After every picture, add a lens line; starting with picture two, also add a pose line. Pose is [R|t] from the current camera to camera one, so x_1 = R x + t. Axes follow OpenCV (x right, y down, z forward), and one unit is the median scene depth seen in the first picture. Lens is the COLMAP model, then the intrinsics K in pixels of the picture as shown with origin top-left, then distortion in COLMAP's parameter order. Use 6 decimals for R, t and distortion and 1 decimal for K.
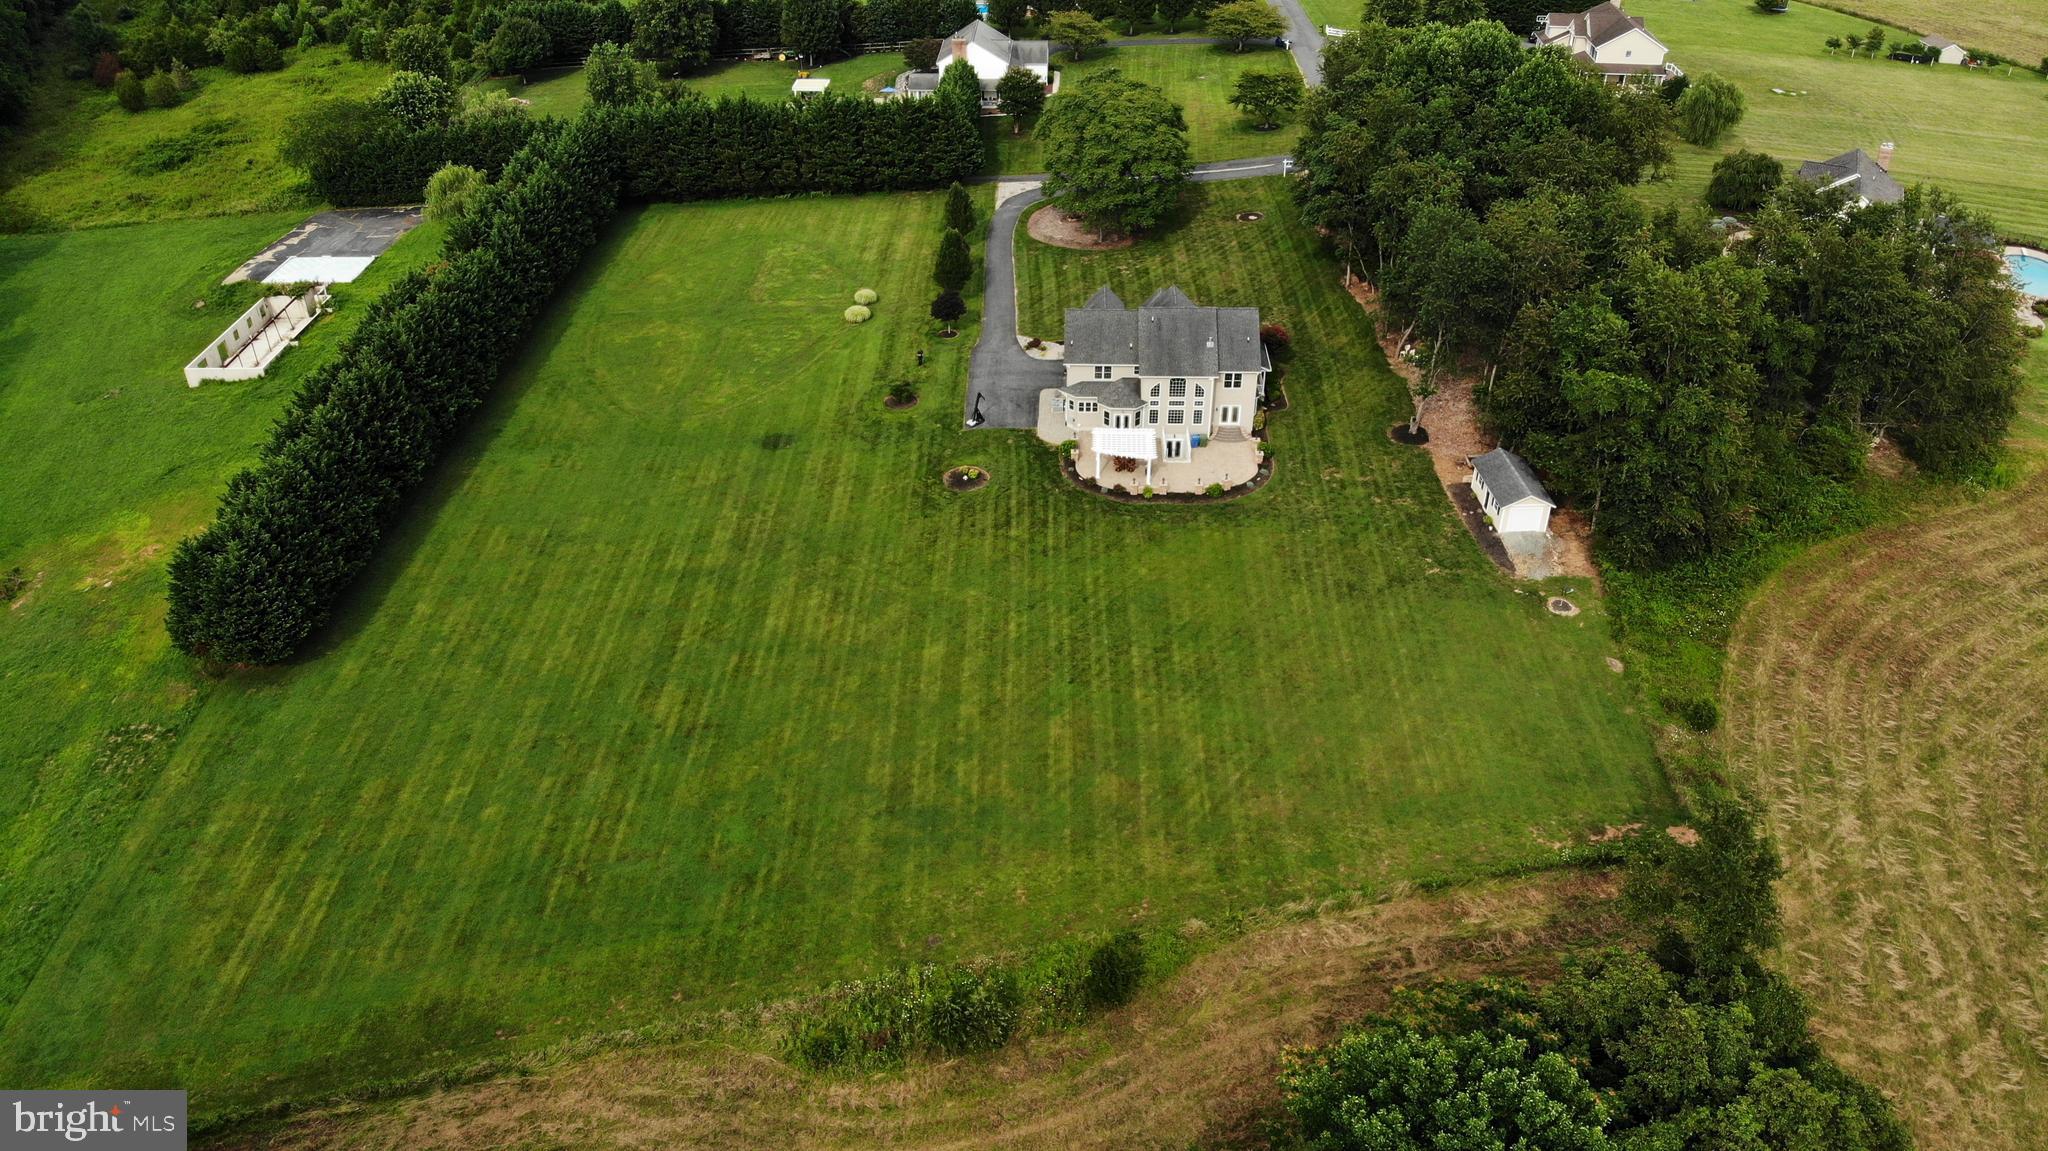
lens RADIAL K [[1614.9, 0, 962.1], [0, 1614.9, 550.3], [0, 0, 1]] dist [0.046964, -0.072791]
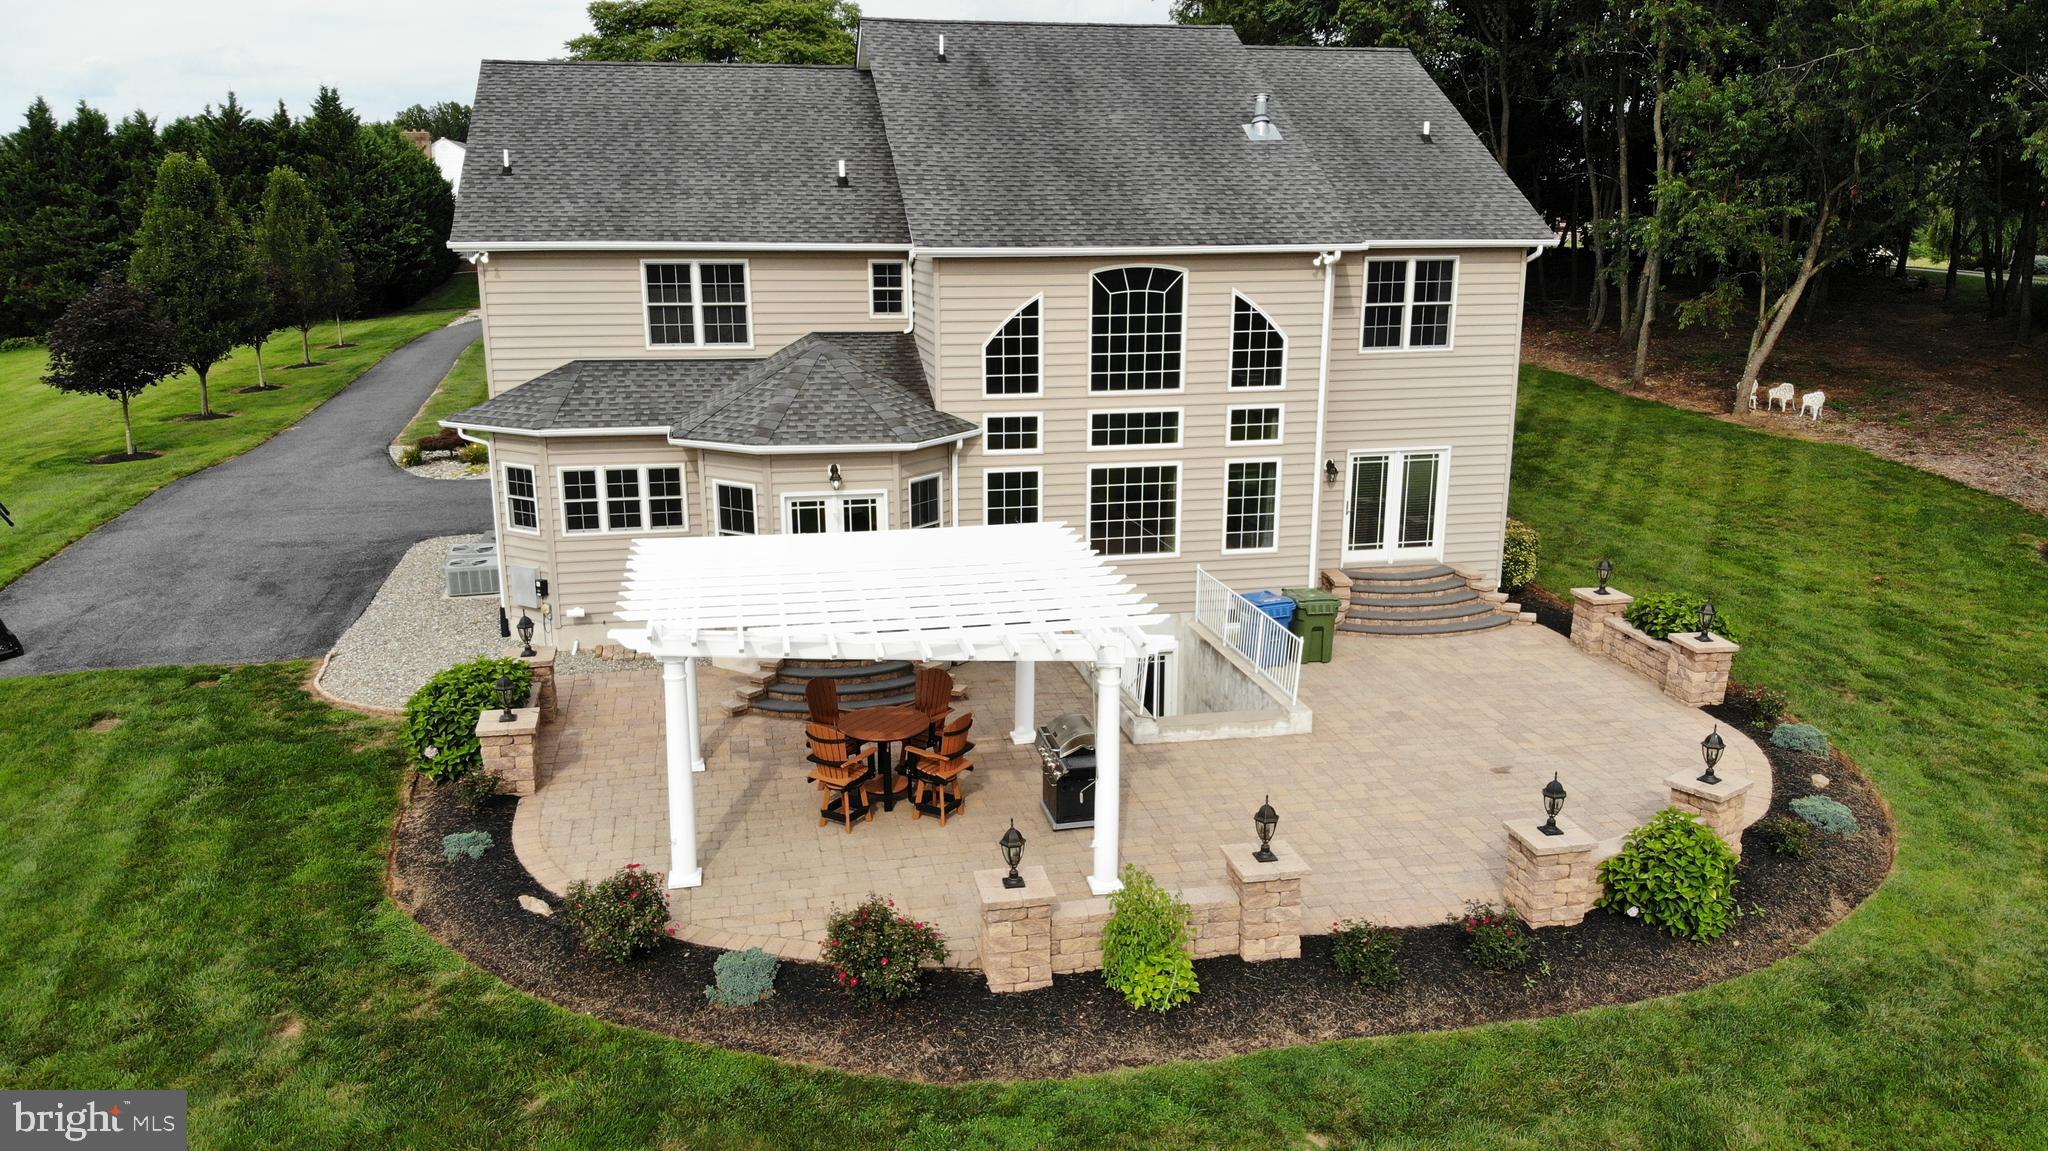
lens RADIAL K [[1514.1, 0, 1010.2], [0, 1514.1, 585.2], [0, 0, 1]] dist [0.070097, -0.184344]
pose [[0.965440, -0.046045, 0.256527, 0.077358], [0.120427, 0.951706, -0.282405, -0.030287], [-0.231135, 0.303538, 0.924360, 0.861498]]
